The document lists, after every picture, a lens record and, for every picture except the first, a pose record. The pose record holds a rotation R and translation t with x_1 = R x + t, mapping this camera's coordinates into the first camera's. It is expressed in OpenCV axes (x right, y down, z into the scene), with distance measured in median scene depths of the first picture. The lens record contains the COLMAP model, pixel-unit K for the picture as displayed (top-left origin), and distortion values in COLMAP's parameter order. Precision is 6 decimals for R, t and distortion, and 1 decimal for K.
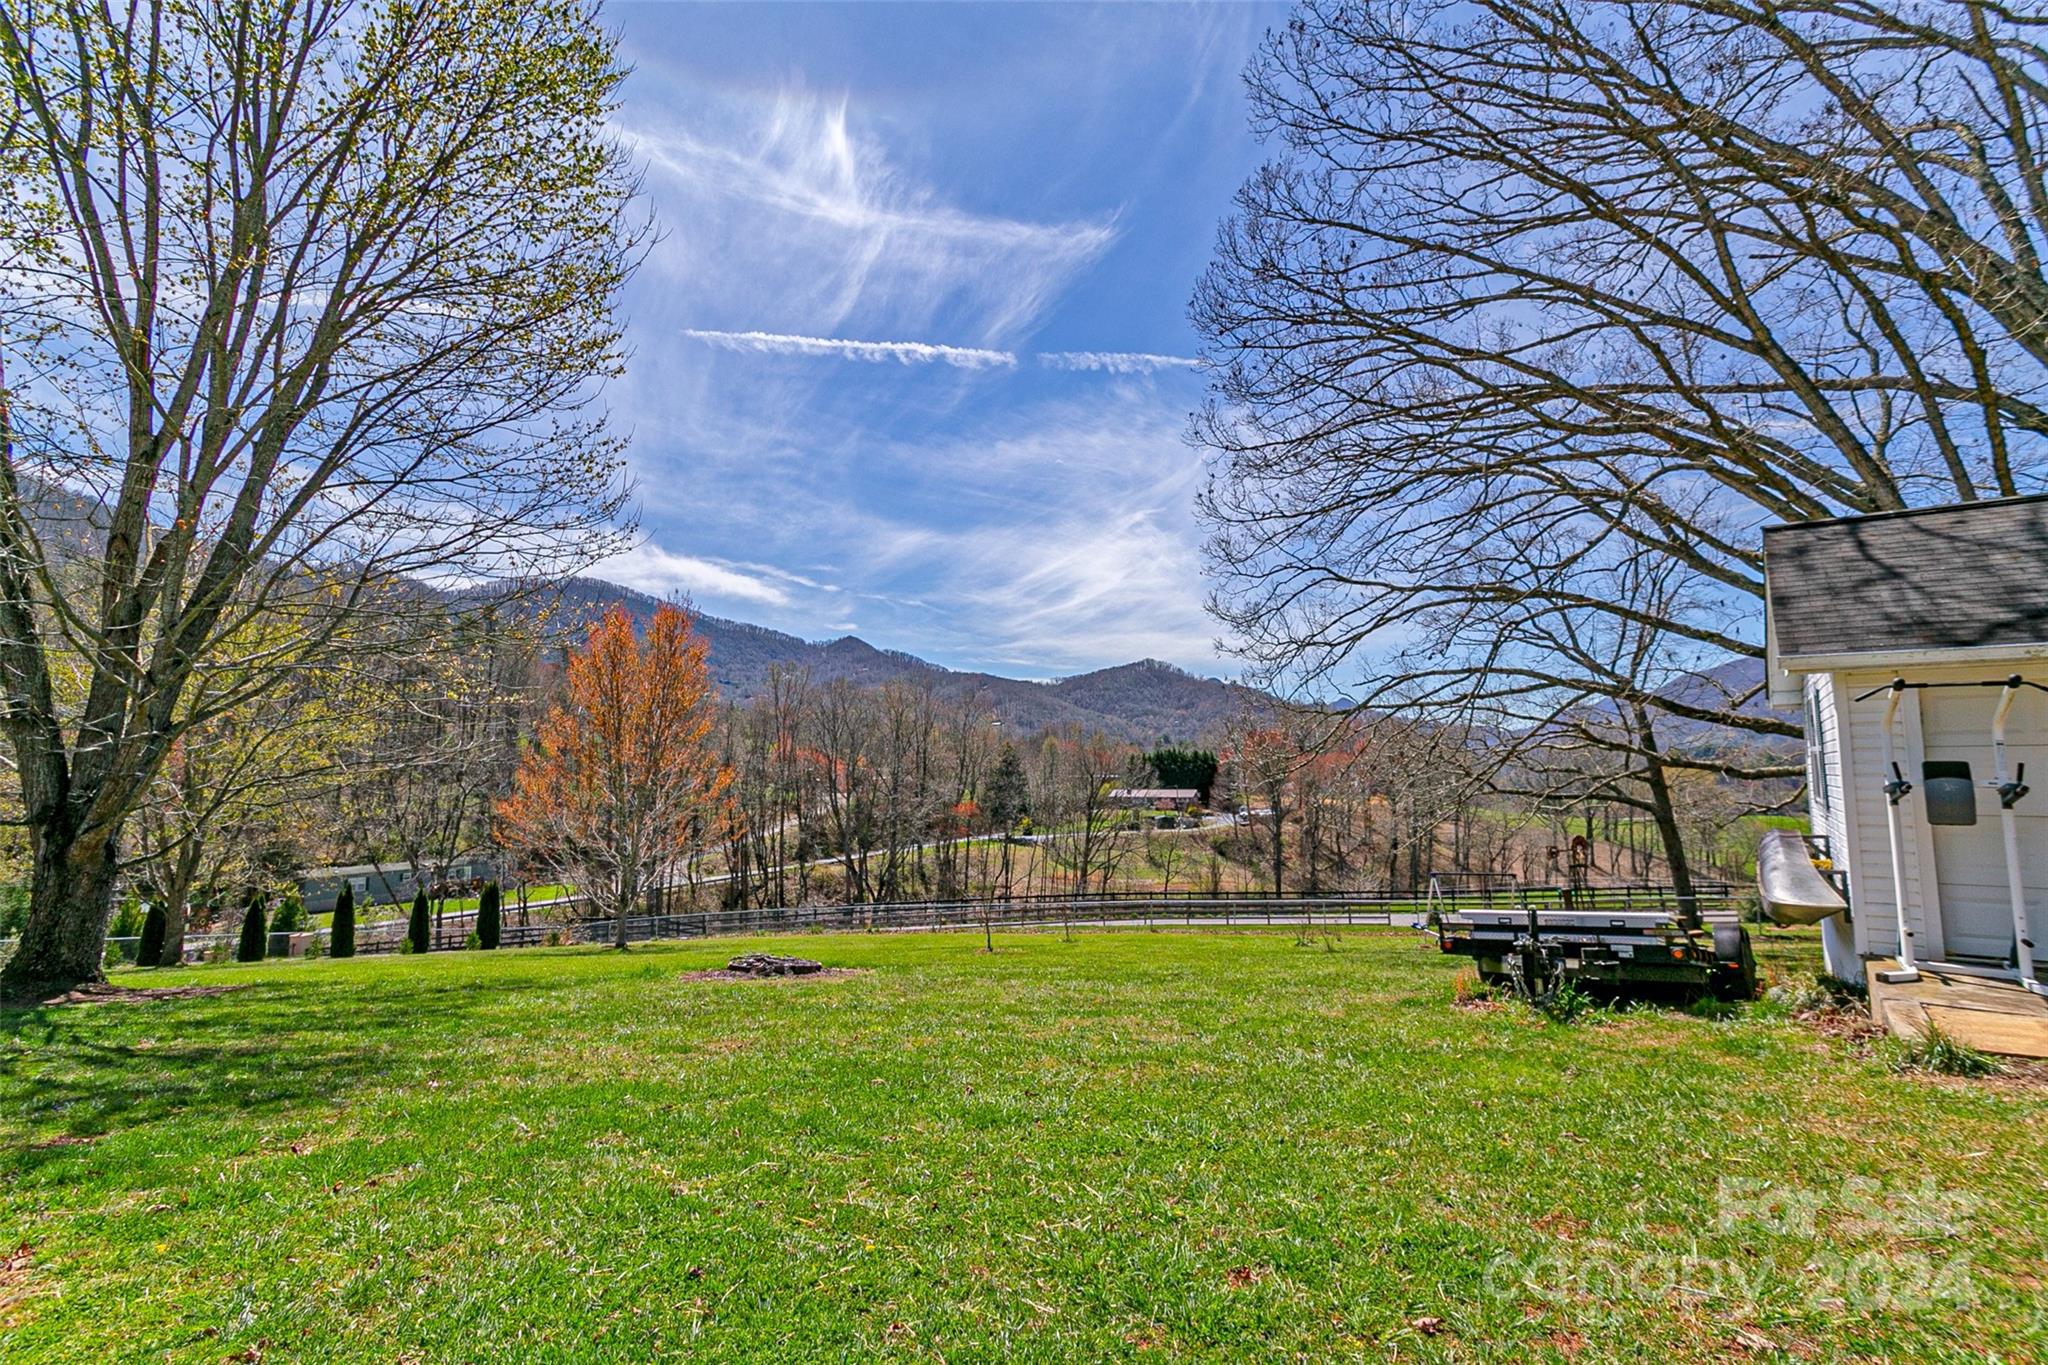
lens RADIAL K [[972.1, 0, 1021.3], [0, 972.1, 677.0], [0, 0, 1]] dist [-0.001657, 0.005238]
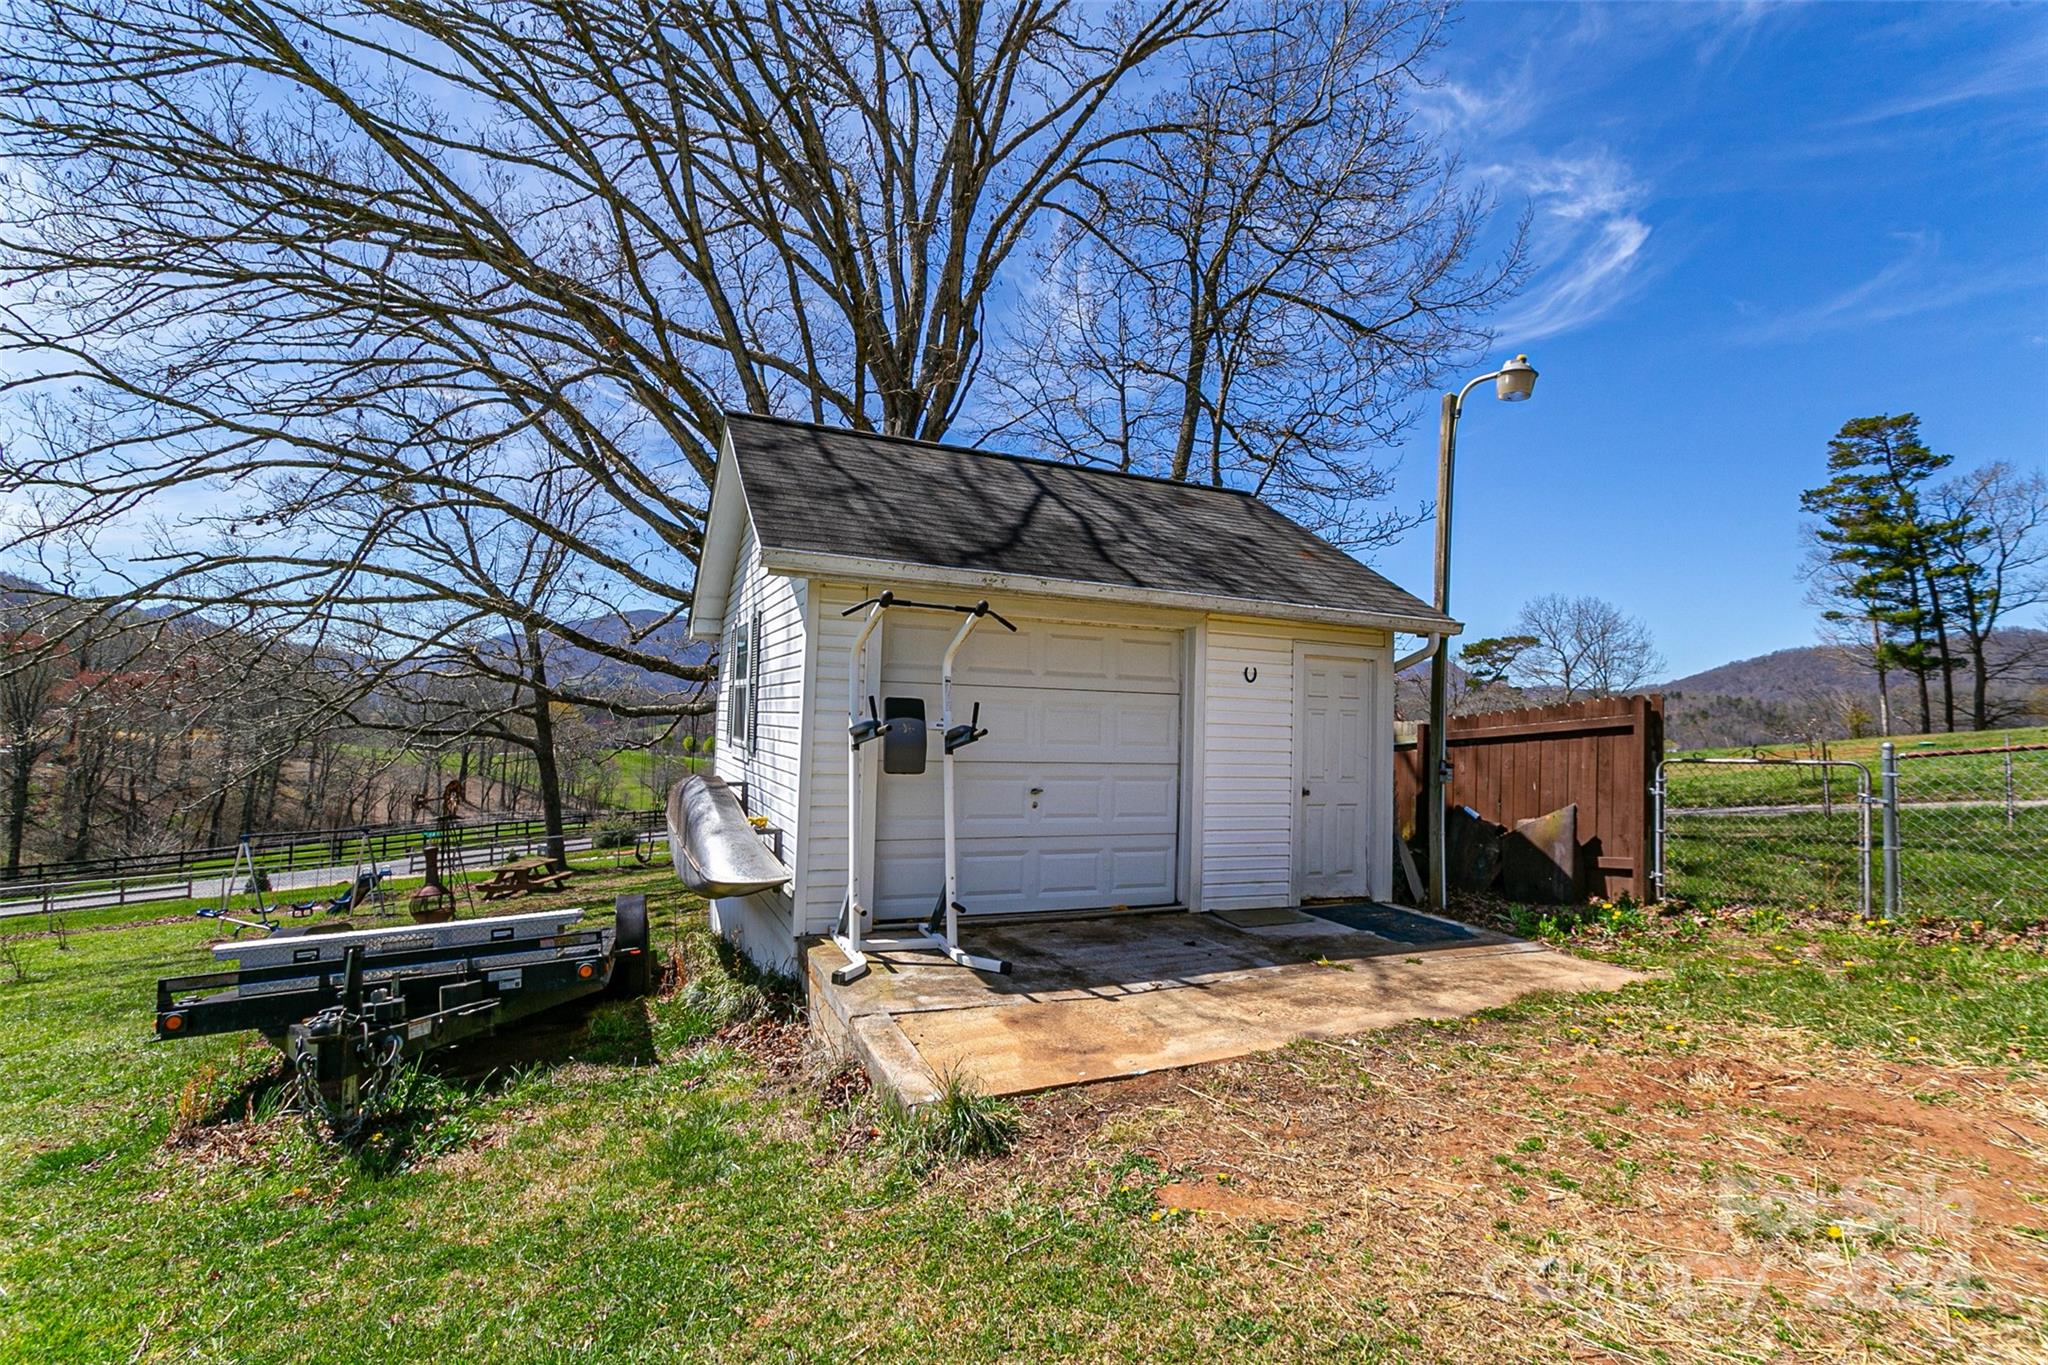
lens RADIAL K [[972.1, 0, 1021.3], [0, 972.1, 677.0], [0, 0, 1]] dist [-0.001657, 0.005238]
pose [[0.503913, 0.059922, 0.861674, 0.089323], [-0.116815, 0.993153, -0.000751, 0.018560], [-0.855819, -0.100278, 0.507462, 0.159468]]
